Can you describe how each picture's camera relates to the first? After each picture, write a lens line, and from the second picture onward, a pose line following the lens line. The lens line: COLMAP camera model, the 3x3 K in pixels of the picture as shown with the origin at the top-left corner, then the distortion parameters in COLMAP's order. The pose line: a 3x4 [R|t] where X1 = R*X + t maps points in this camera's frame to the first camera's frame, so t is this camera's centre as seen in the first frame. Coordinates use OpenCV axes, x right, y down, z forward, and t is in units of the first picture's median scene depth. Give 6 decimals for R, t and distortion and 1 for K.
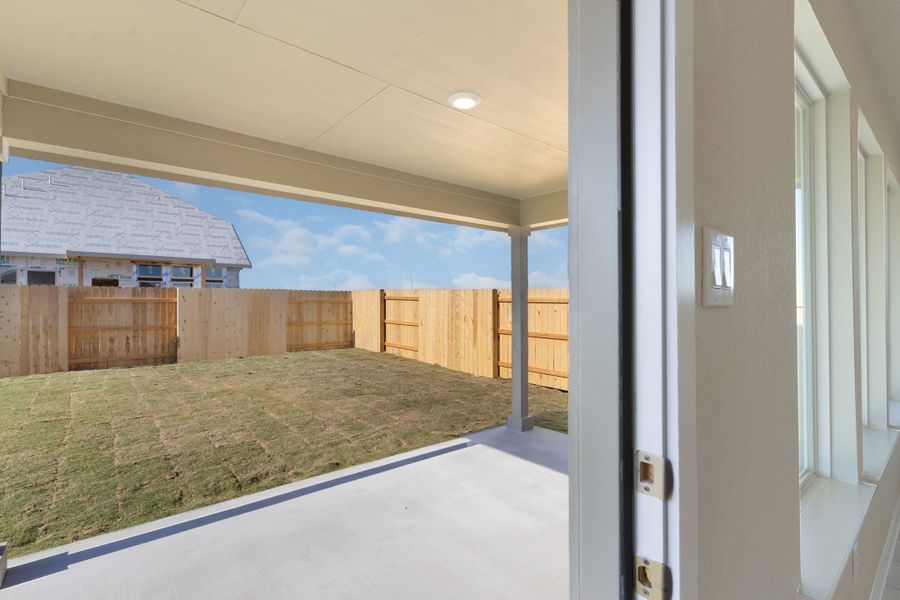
lens RADIAL K [[437.9, 0, 448.3], [0, 437.9, 298.1], [0, 0, 1]] dist [0.002651, 0.000156]
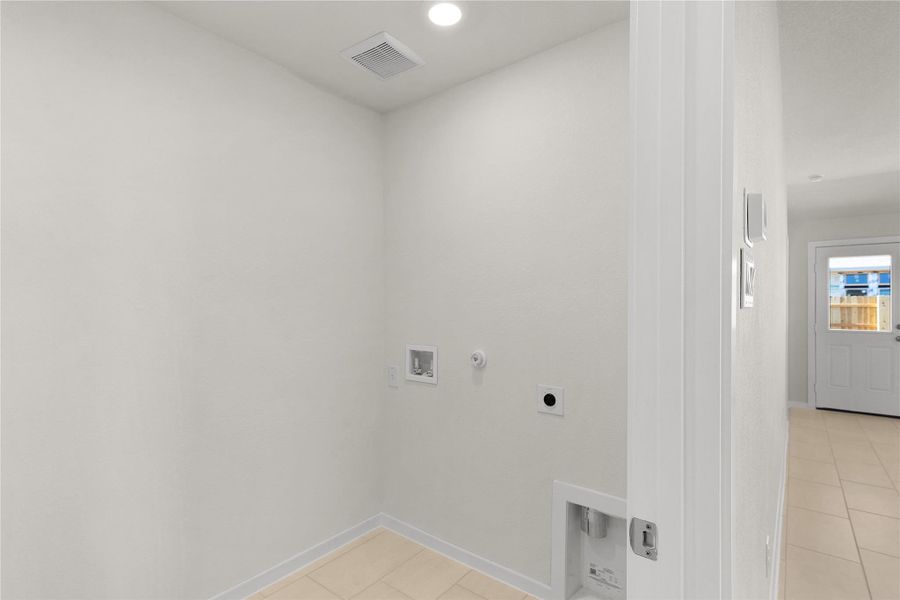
lens RADIAL K [[437.9, 0, 448.3], [0, 437.9, 298.1], [0, 0, 1]] dist [0.002651, 0.000156]
pose [[0.217145, -0.009398, -0.976094, 0.348312], [0.003680, 0.999954, -0.008809, -0.010415], [0.976132, -0.001679, 0.217170, -0.487897]]
